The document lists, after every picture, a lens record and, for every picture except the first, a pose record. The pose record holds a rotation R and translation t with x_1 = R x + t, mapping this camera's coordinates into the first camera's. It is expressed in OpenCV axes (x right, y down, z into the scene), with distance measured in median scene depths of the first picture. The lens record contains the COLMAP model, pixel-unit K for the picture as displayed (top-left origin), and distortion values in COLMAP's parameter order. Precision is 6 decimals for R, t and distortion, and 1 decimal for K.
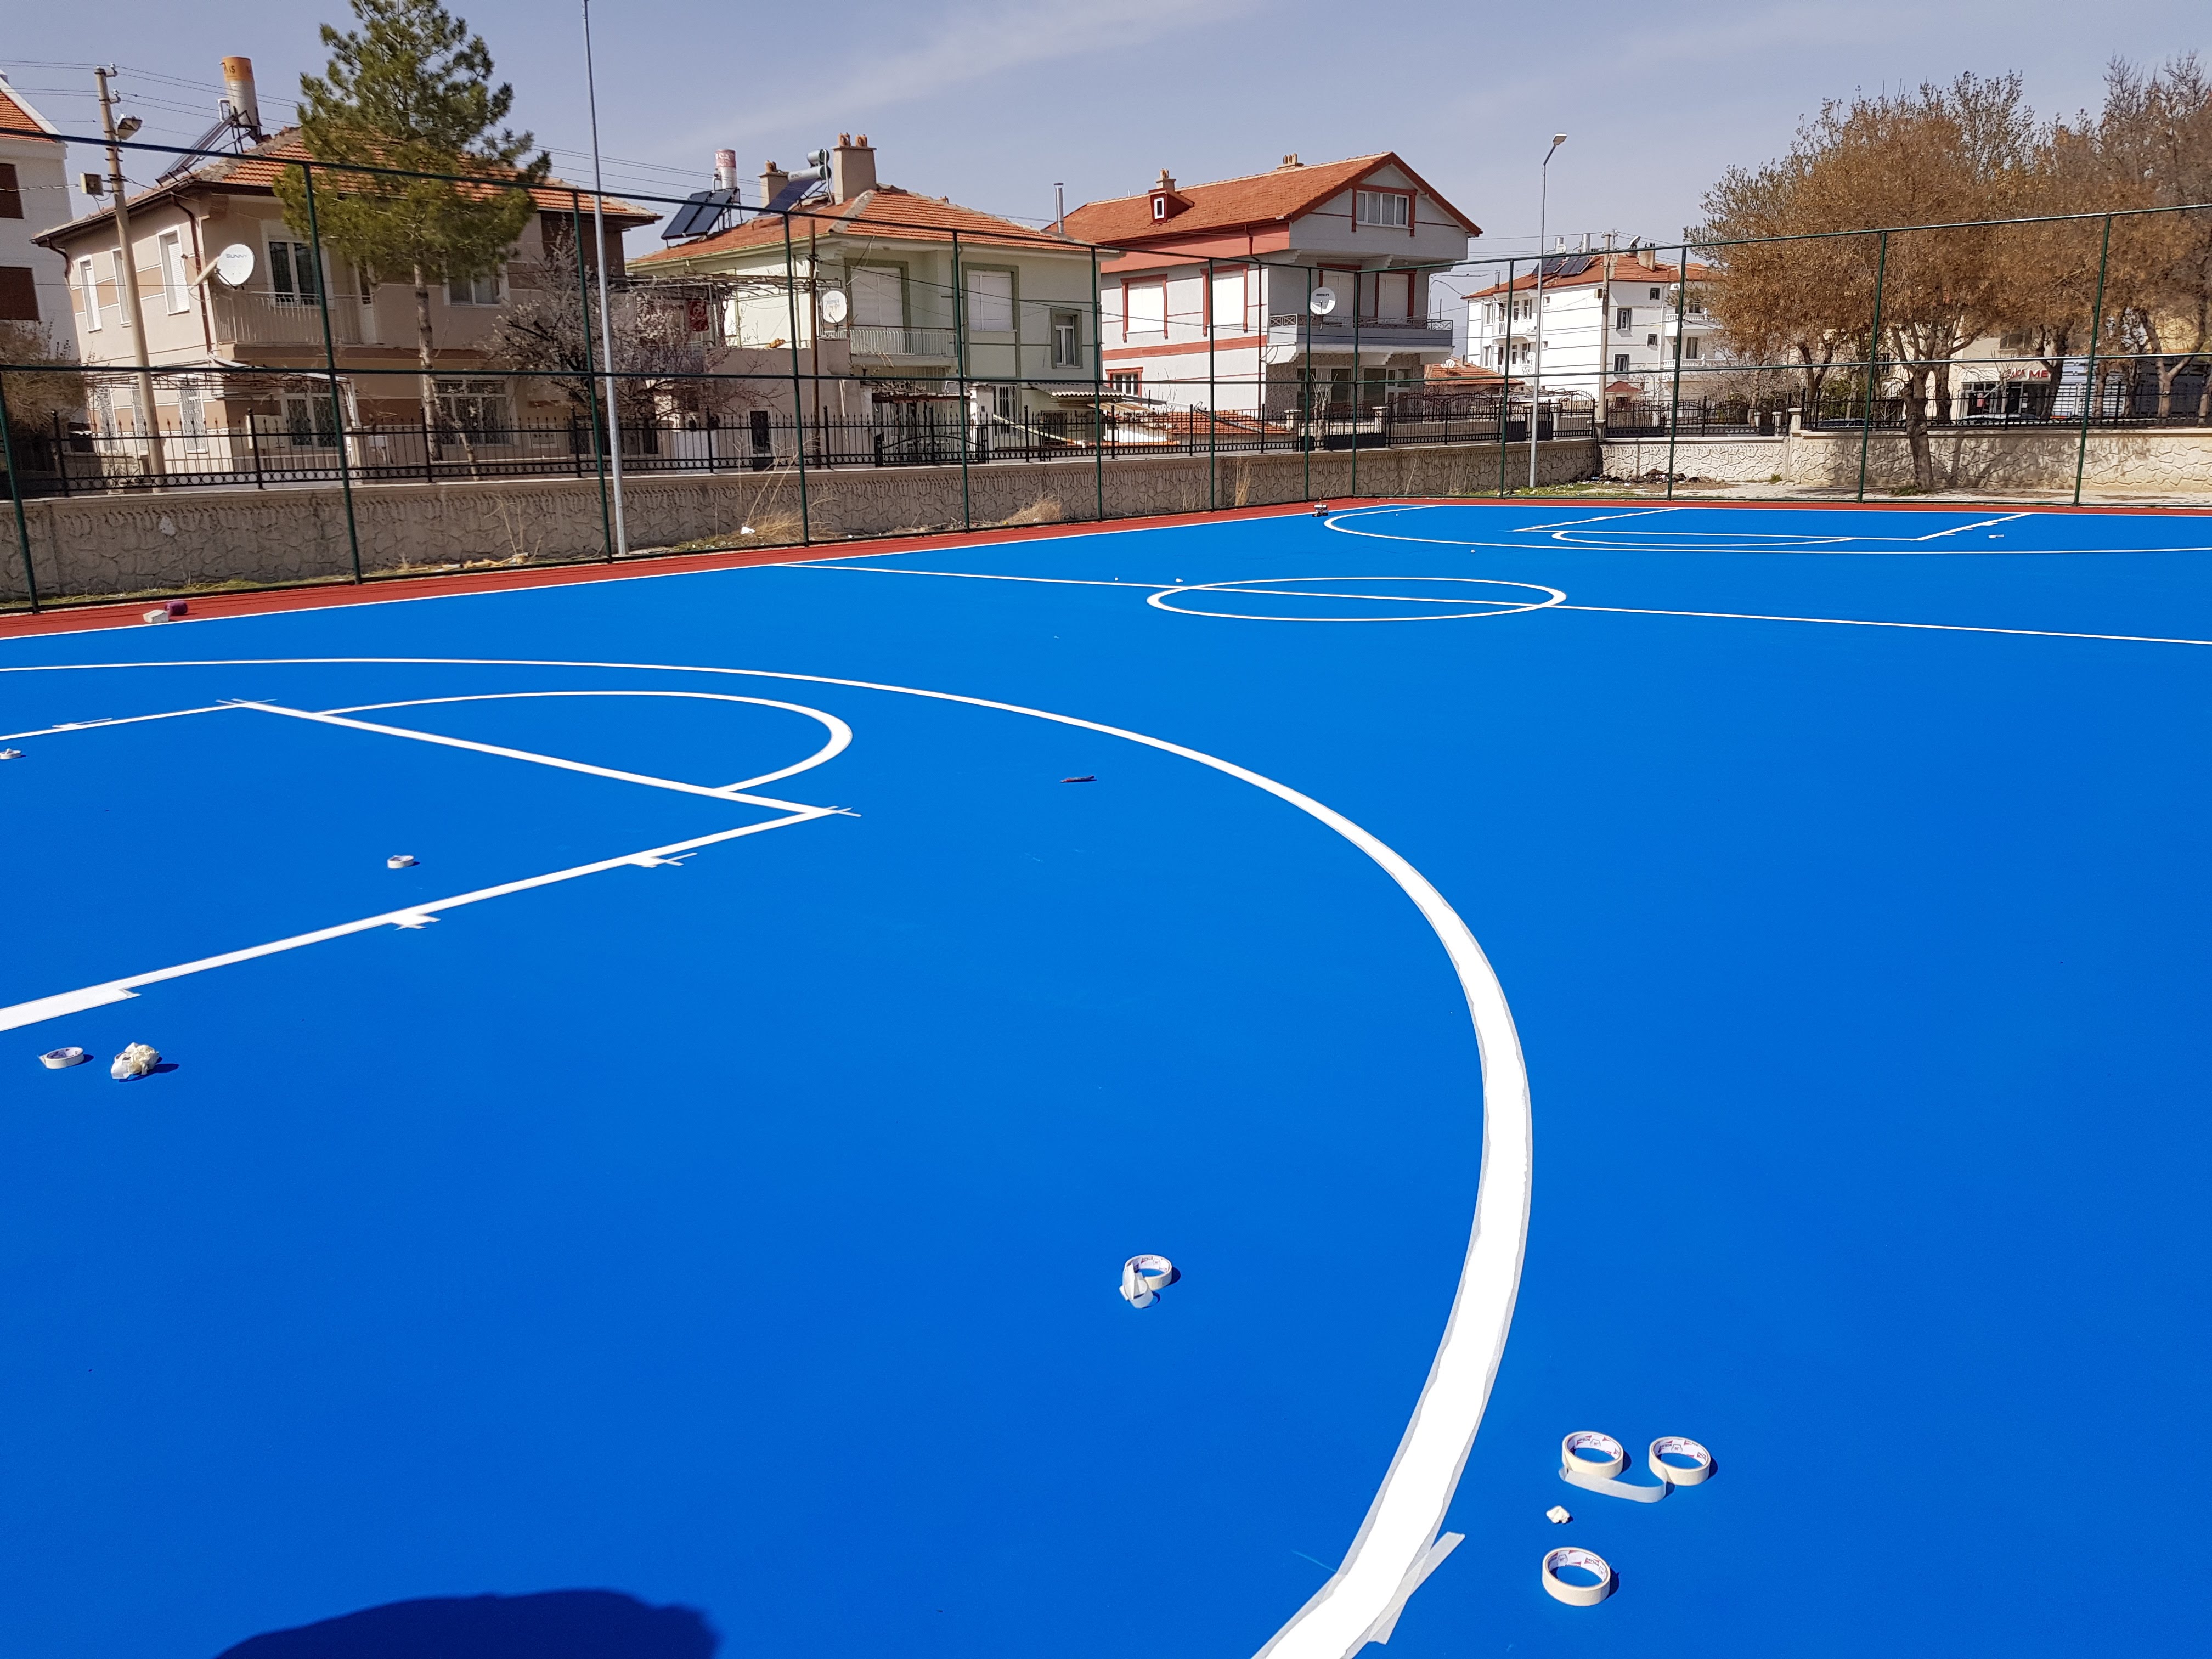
lens RADIAL K [[1712.6, 0, 1095.8], [0, 1712.6, 832.8], [0, 0, 1]] dist [0.074097, -0.120400]
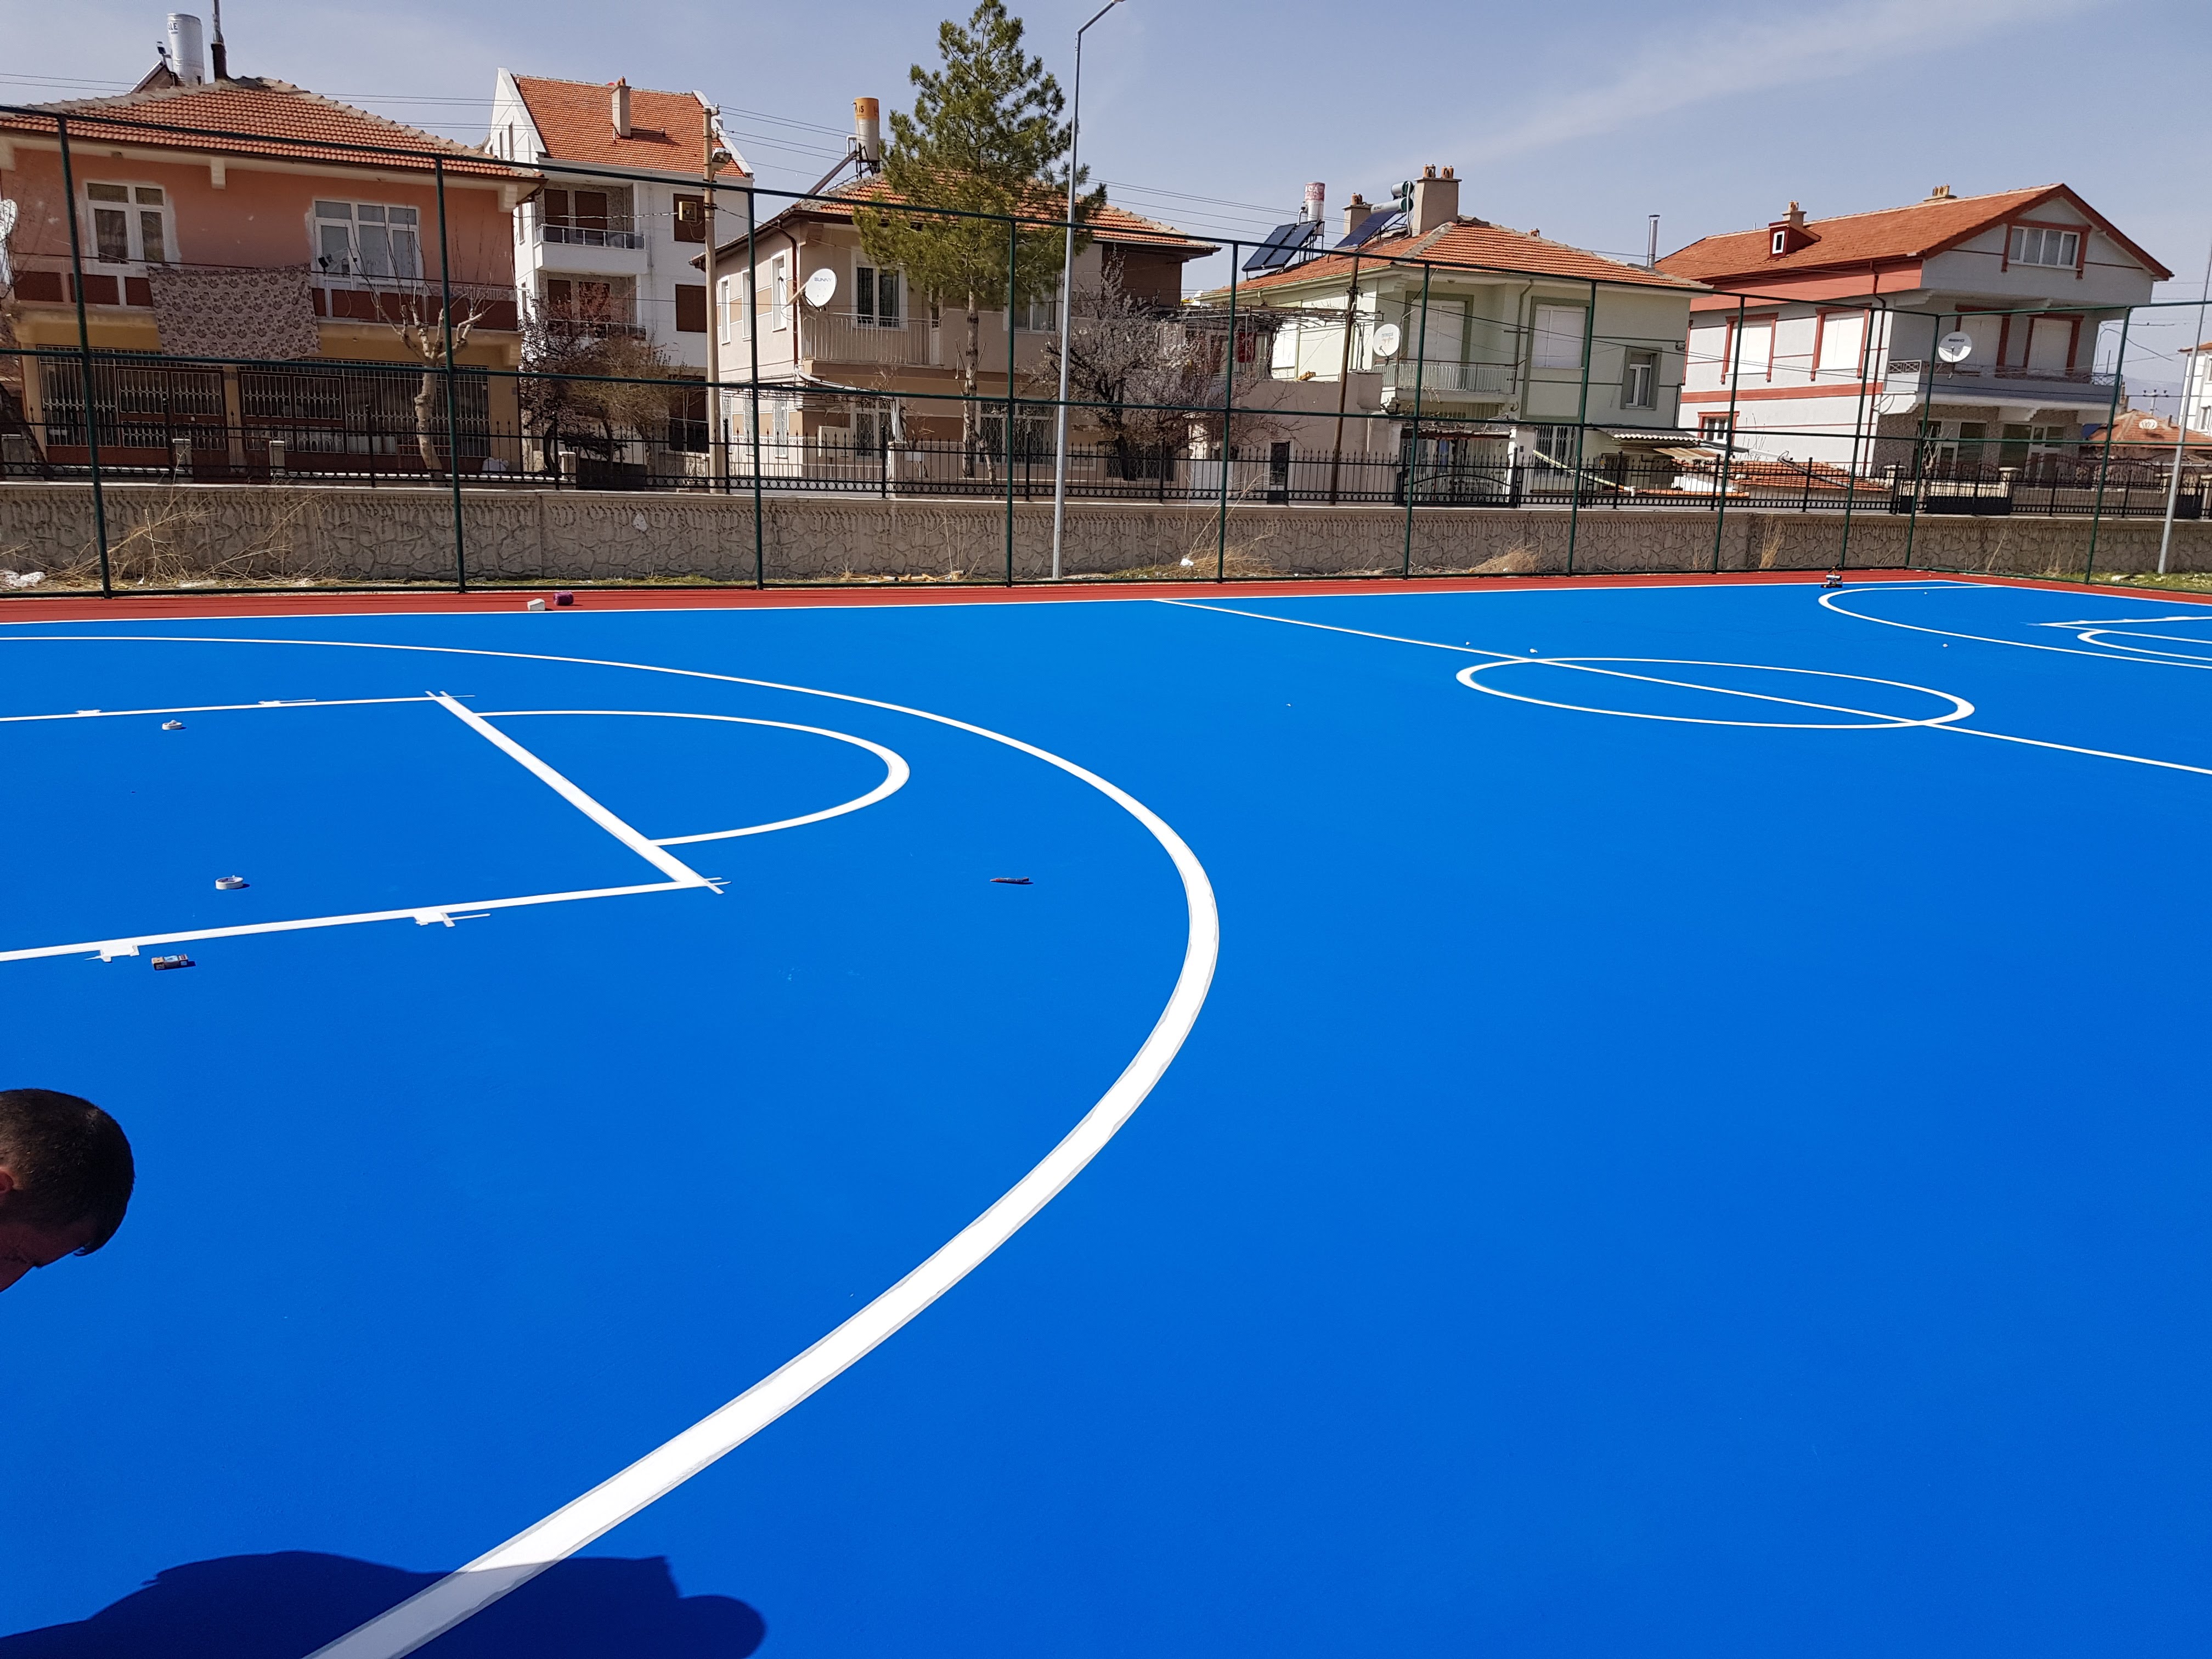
lens RADIAL K [[1714.9, 0, 1113.7], [0, 1714.9, 834.6], [0, 0, 1]] dist [0.076491, -0.126908]
pose [[0.938181, 0.121098, -0.324272, 0.052534], [-0.126476, 0.991959, 0.004525, -0.010081], [0.322212, 0.036767, 0.945953, 0.028790]]
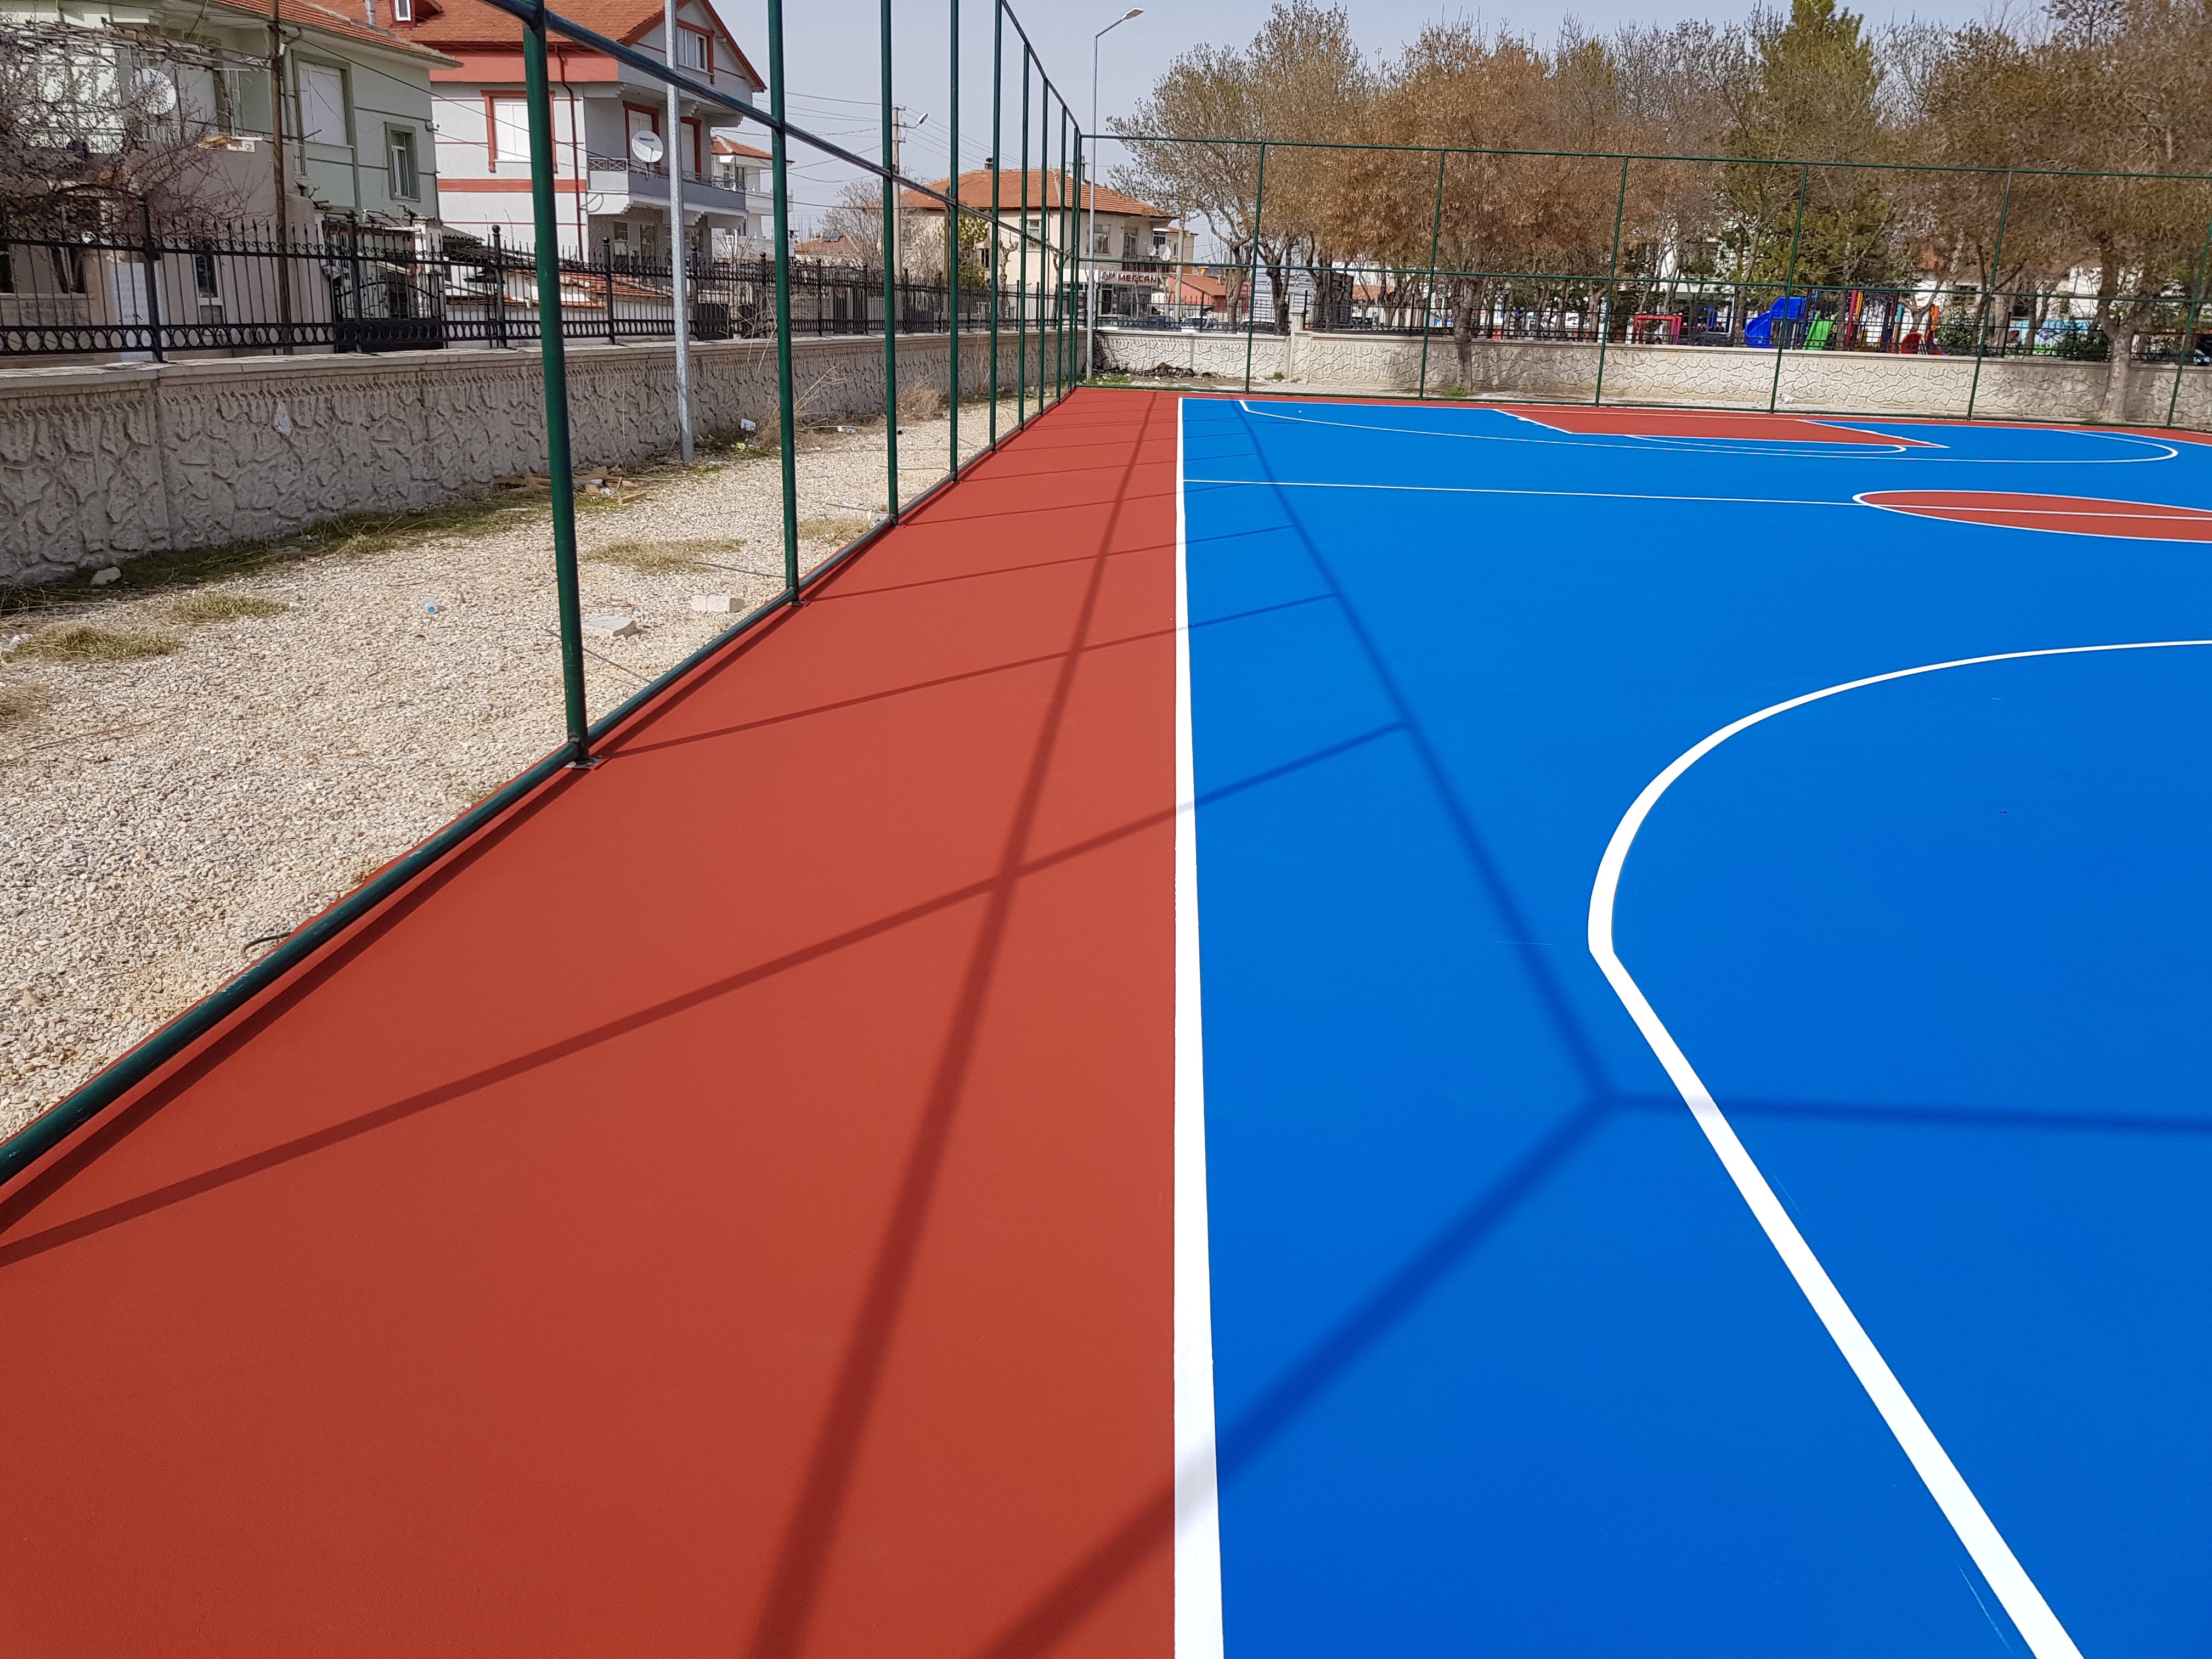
lens RADIAL K [[1725.0, 0, 1097.2], [0, 1725.0, 827.5], [0, 0, 1]] dist [0.078833, -0.140281]
pose [[0.803714, -0.125206, 0.581694, -0.283501], [0.087471, 0.991851, 0.092632, -0.032635], [-0.588552, -0.023568, 0.808116, 0.168239]]
